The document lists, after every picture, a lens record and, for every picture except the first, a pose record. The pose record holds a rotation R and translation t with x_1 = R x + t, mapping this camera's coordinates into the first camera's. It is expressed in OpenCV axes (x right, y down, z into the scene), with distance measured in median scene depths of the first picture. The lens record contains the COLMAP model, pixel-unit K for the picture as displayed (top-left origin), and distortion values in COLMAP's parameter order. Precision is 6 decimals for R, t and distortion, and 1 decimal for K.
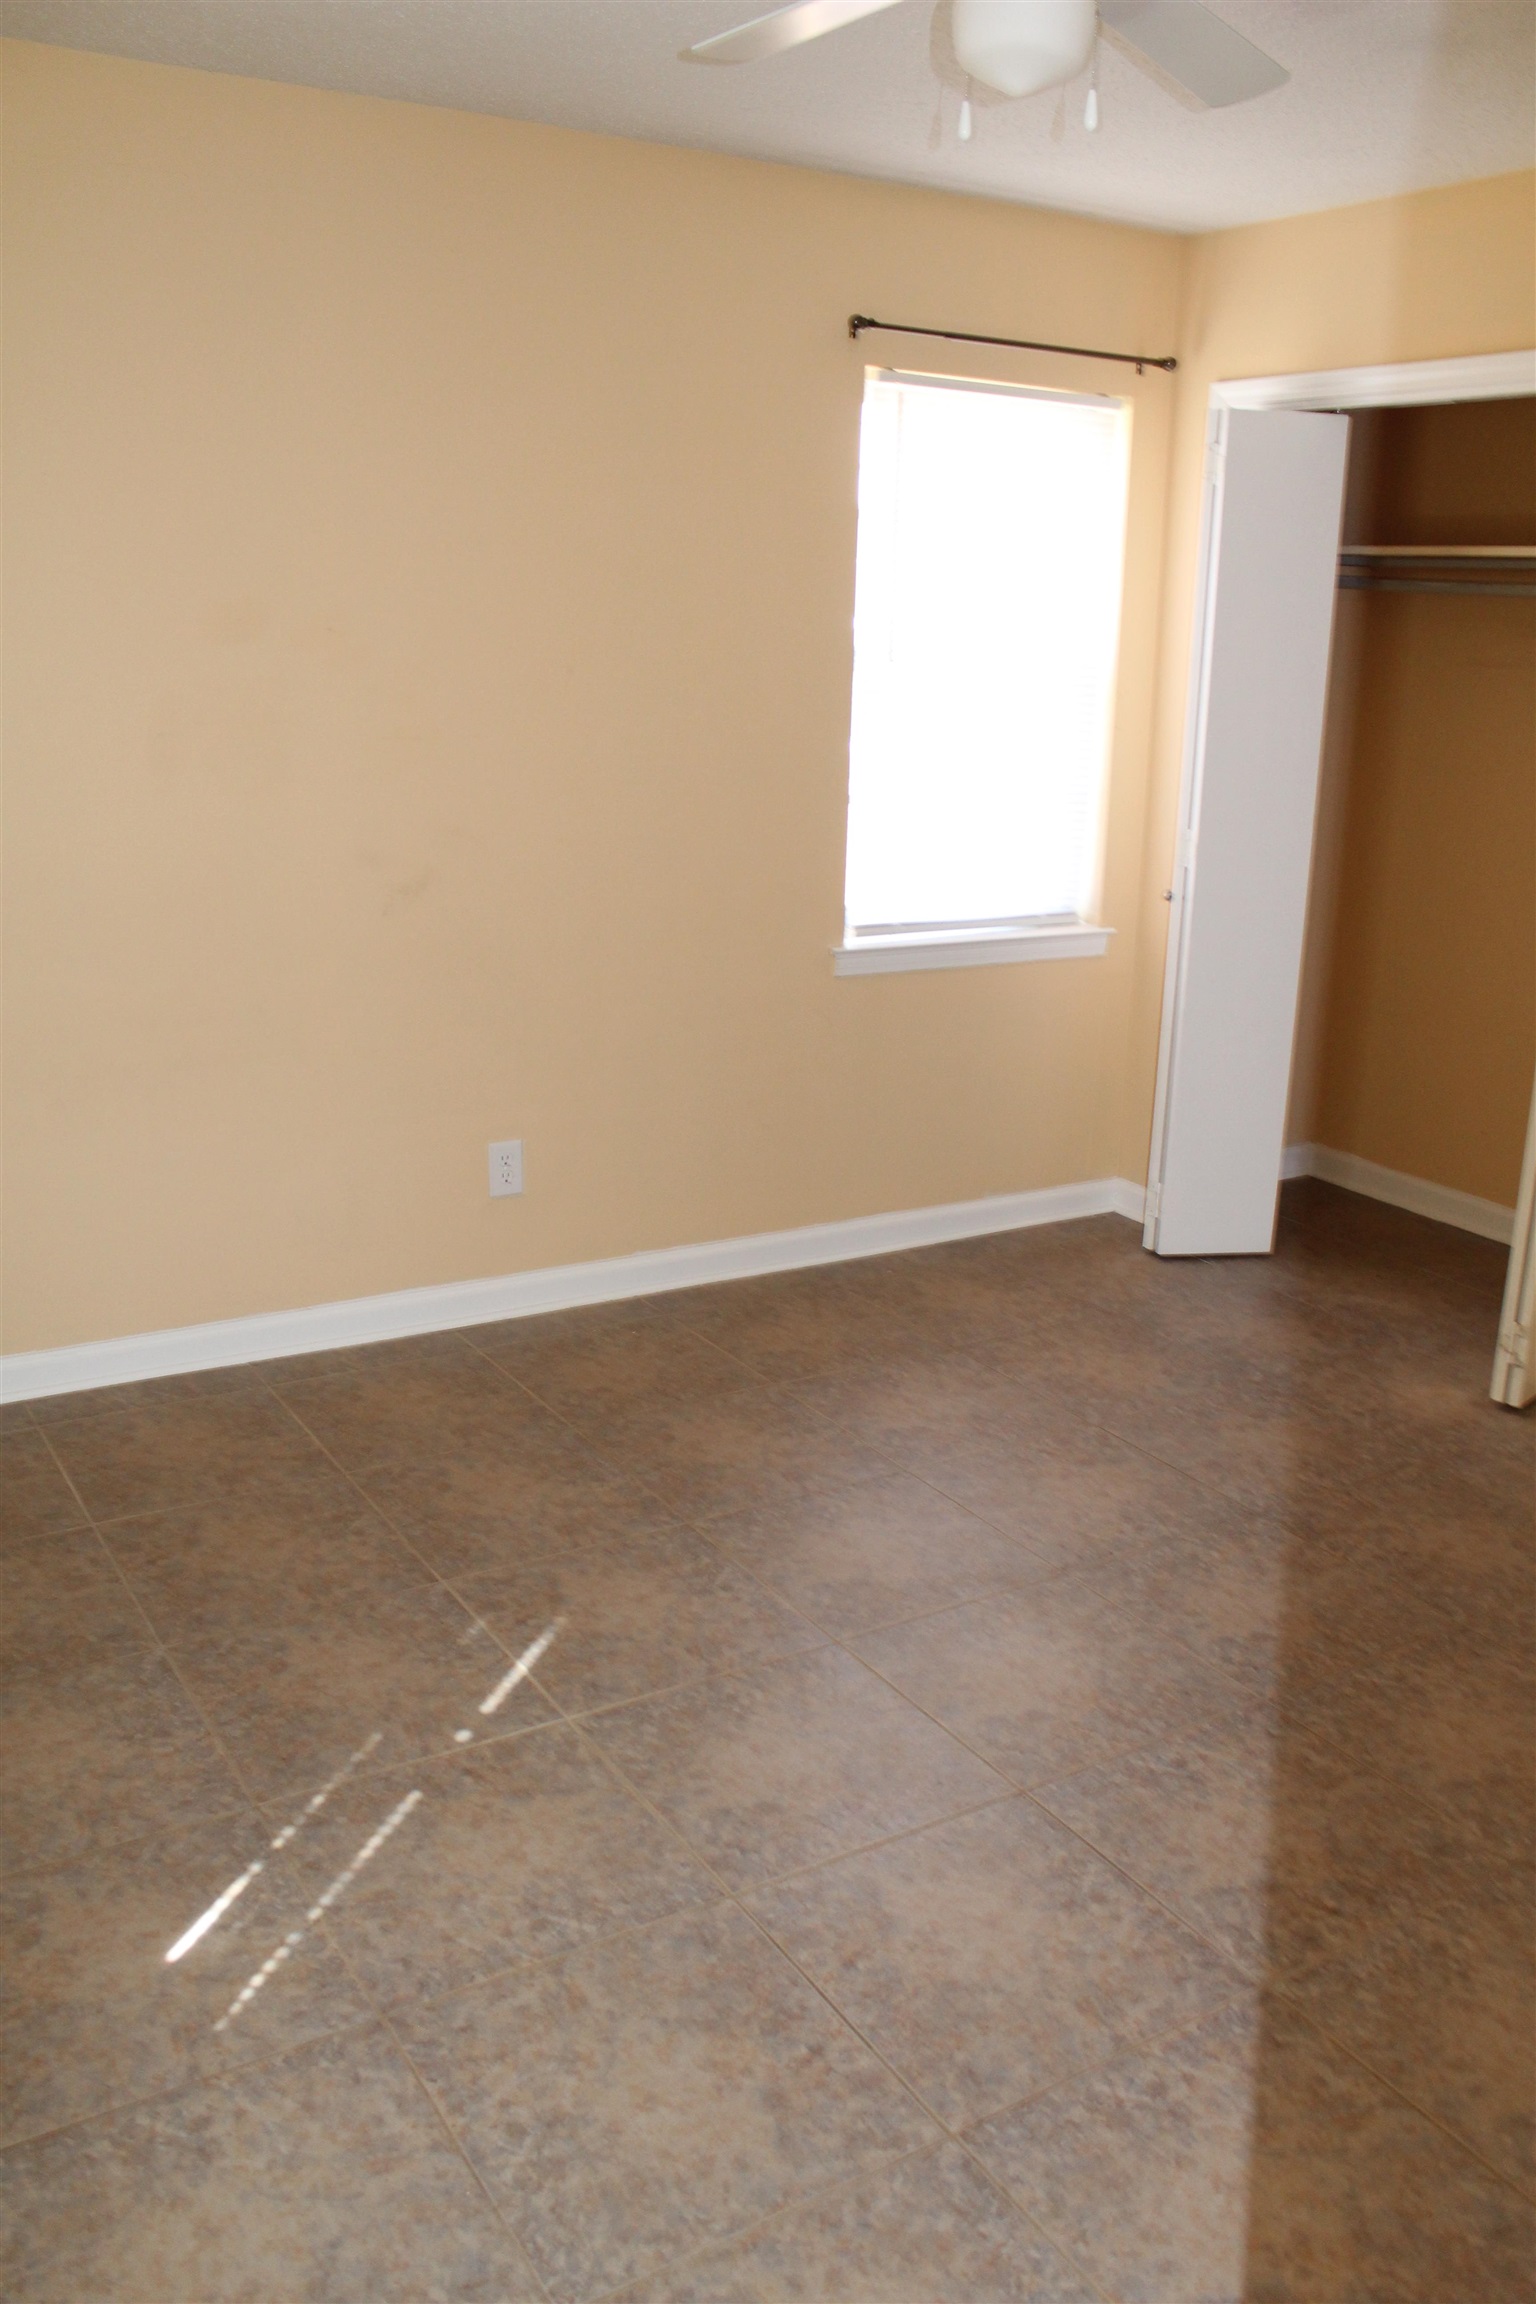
lens RADIAL K [[1912.6, 0, 768.0], [0, 1912.6, 1152.0], [0, 0, 1]] dist [-0.159810, 0.149870]
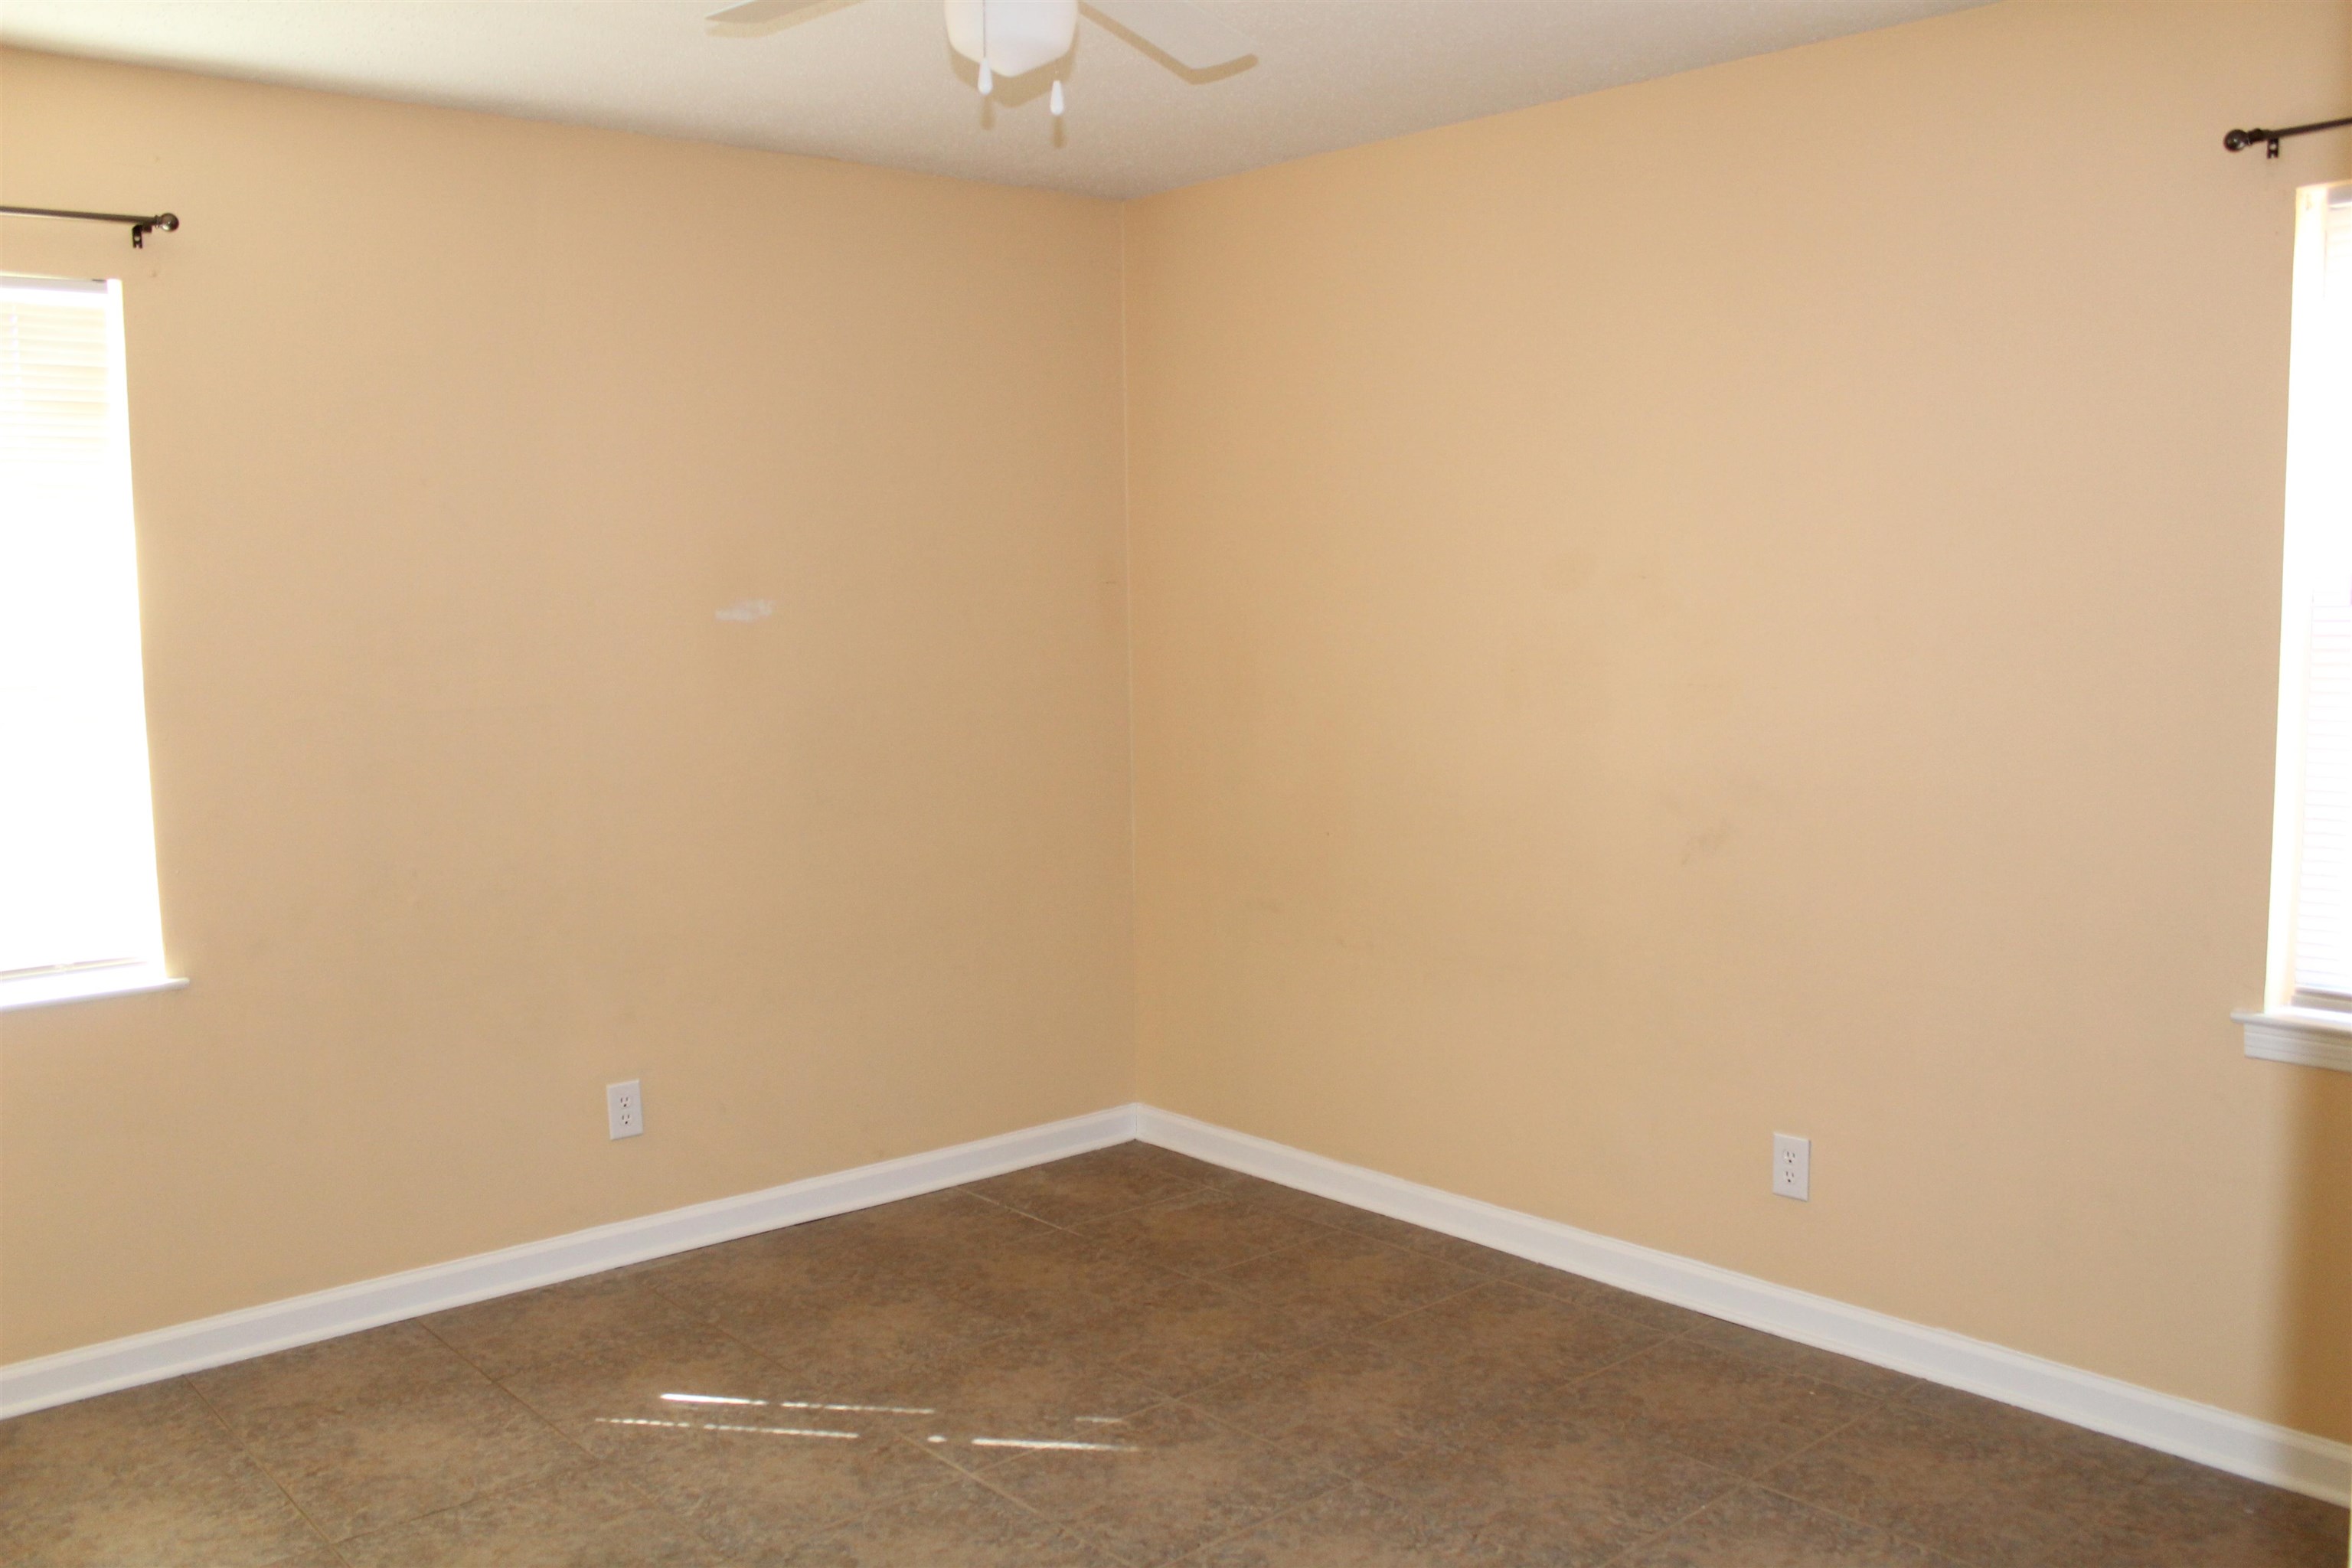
lens RADIAL K [[1965.7, 0, 1176.0], [0, 1965.7, 784.0], [0, 0, 1]] dist [-0.159183, 0.141998]
pose [[0.166563, 0.067880, -0.983692, 0.861525], [-0.249644, 0.968027, 0.024528, -0.142871], [0.953905, 0.241487, 0.178183, 0.647975]]
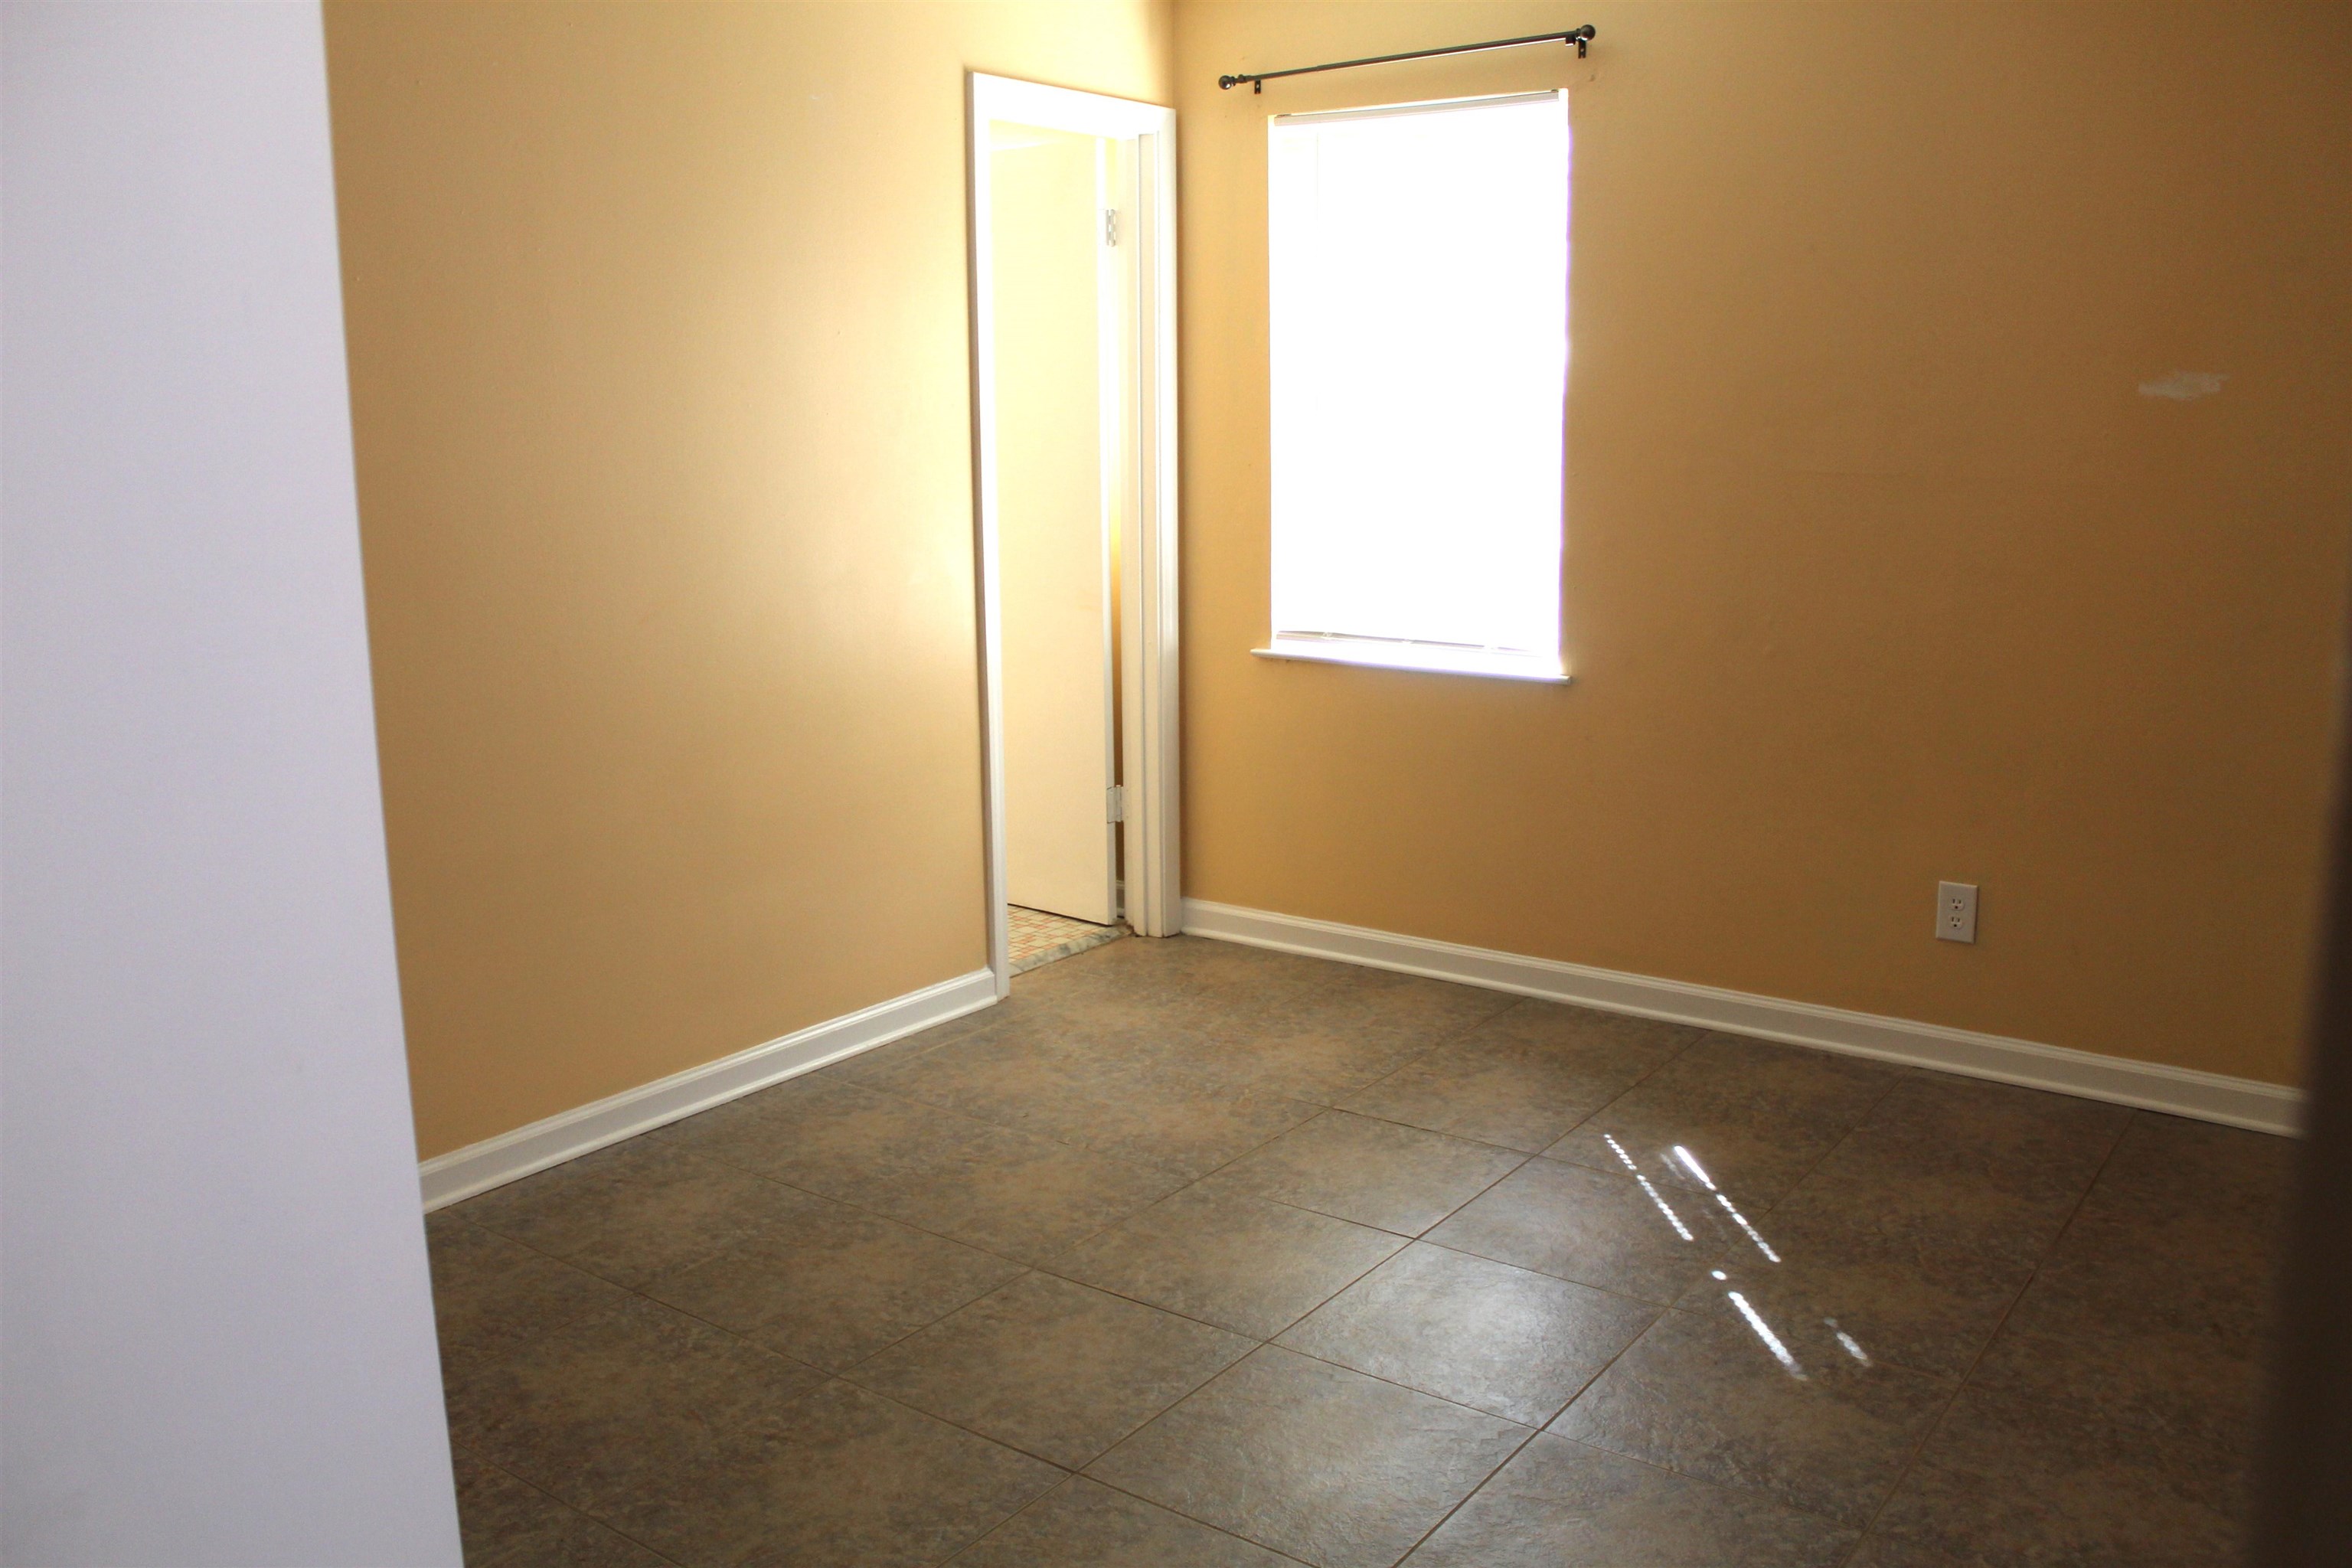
lens RADIAL K [[1965.7, 0, 1176.0], [0, 1965.7, 784.0], [0, 0, 1]] dist [-0.159183, 0.141998]
pose [[-0.925146, 0.050522, -0.376233, 0.459690], [-0.124534, 0.895861, 0.426526, -0.337761], [0.358602, 0.441453, -0.822511, 1.361791]]
